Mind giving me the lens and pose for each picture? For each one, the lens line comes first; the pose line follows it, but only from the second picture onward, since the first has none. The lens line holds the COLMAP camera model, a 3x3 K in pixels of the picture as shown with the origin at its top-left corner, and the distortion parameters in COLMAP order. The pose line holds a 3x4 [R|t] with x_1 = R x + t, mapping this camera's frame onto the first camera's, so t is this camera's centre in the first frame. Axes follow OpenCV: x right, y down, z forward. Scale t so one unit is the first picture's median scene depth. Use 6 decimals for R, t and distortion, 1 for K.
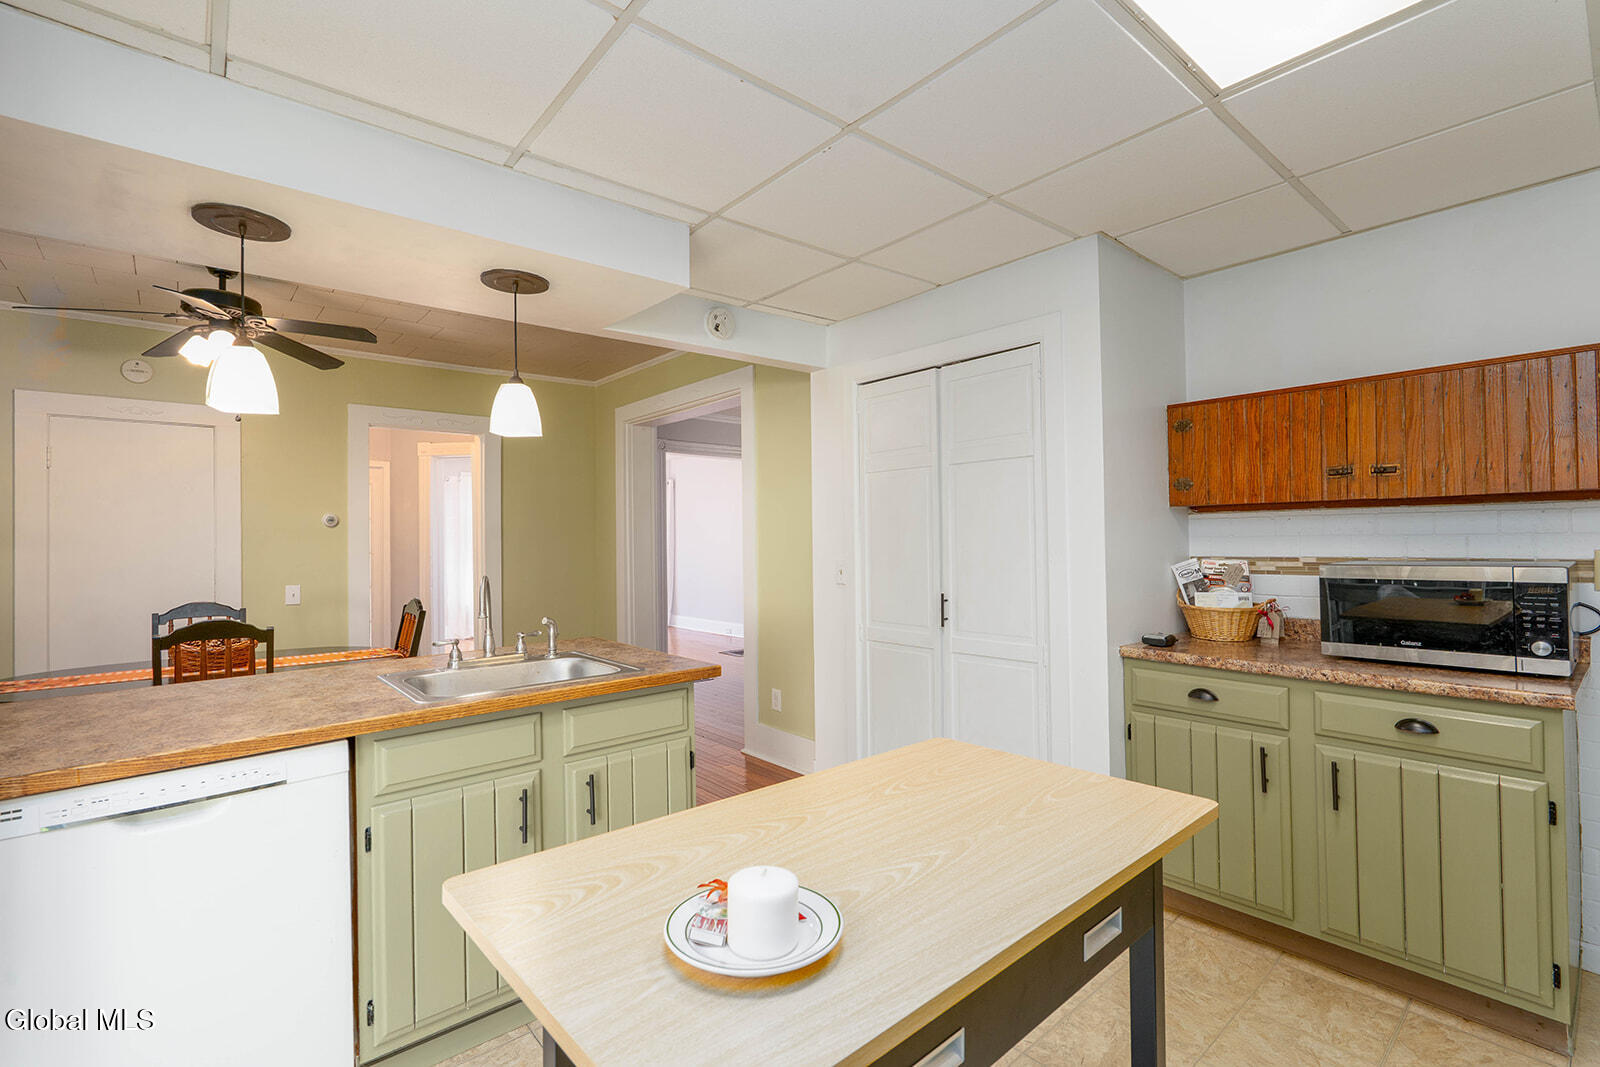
lens RADIAL K [[726.7, 0, 795.3], [0, 726.7, 538.0], [0, 0, 1]] dist [-0.002032, 0.000319]
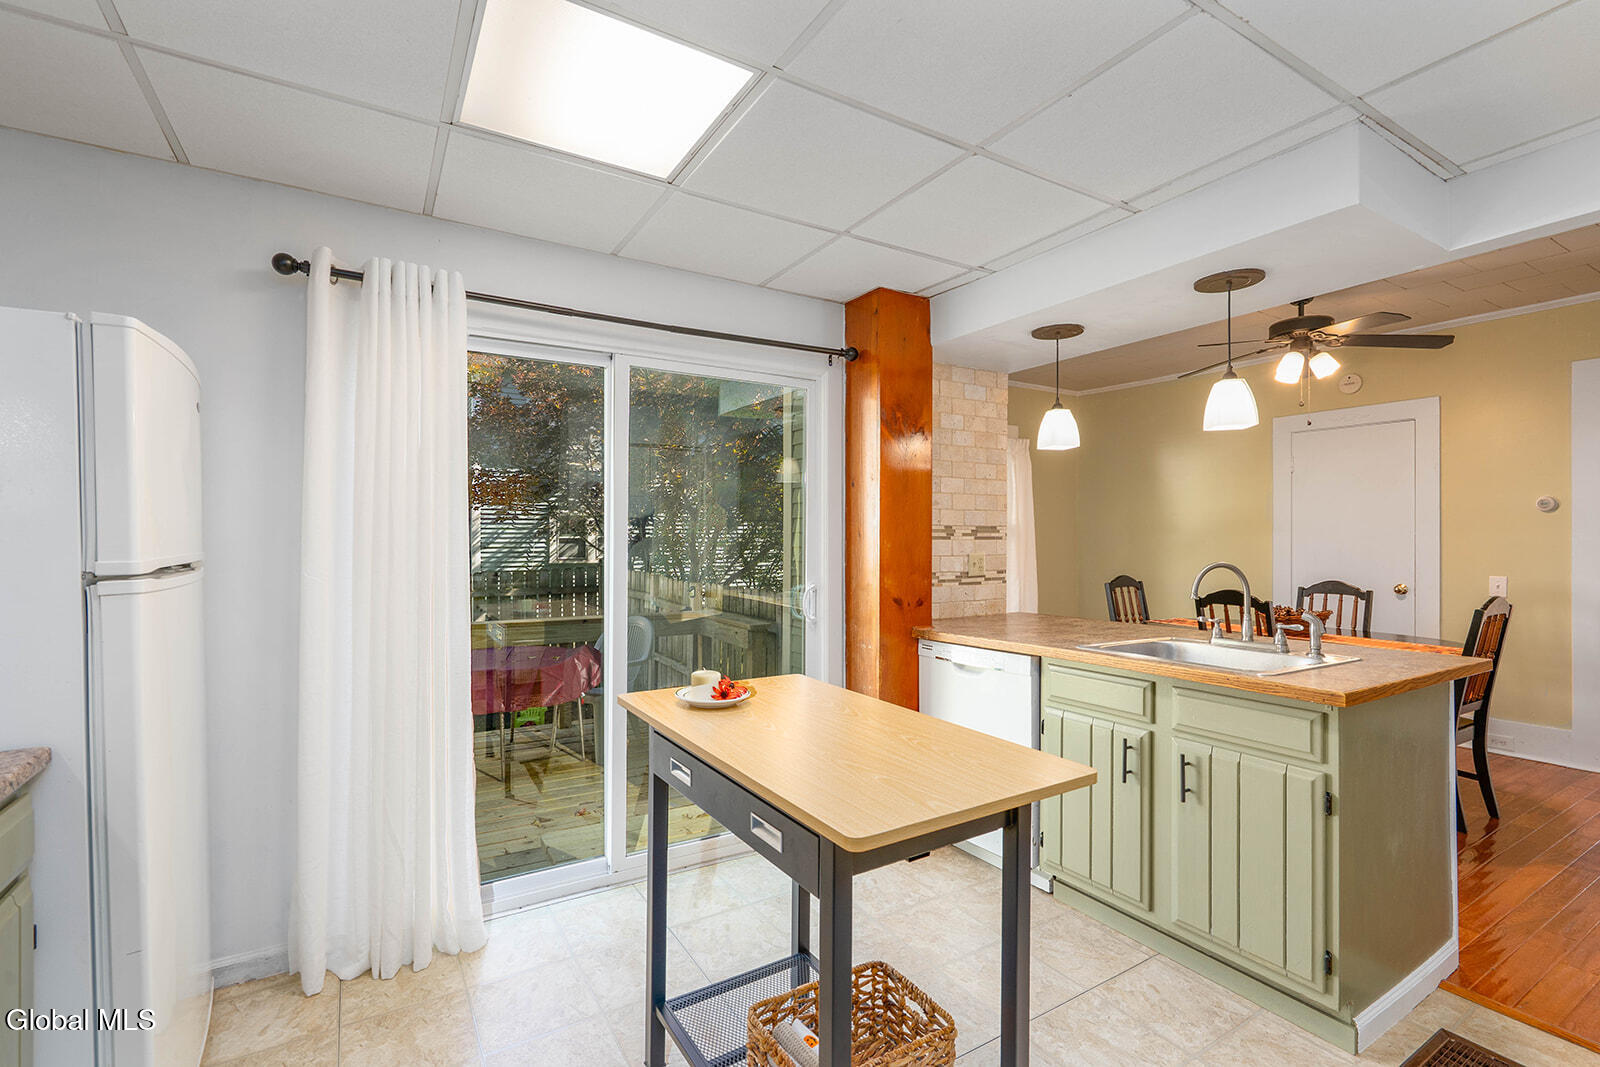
lens RADIAL K [[726.7, 0, 800.7], [0, 726.7, 536.9], [0, 0, 1]] dist [-0.002032, 0.000319]
pose [[-0.158827, 0.011675, -0.987237, 0.743389], [0.007112, 0.999918, 0.010681, -0.001063], [0.987281, -0.005325, -0.158897, 0.557187]]
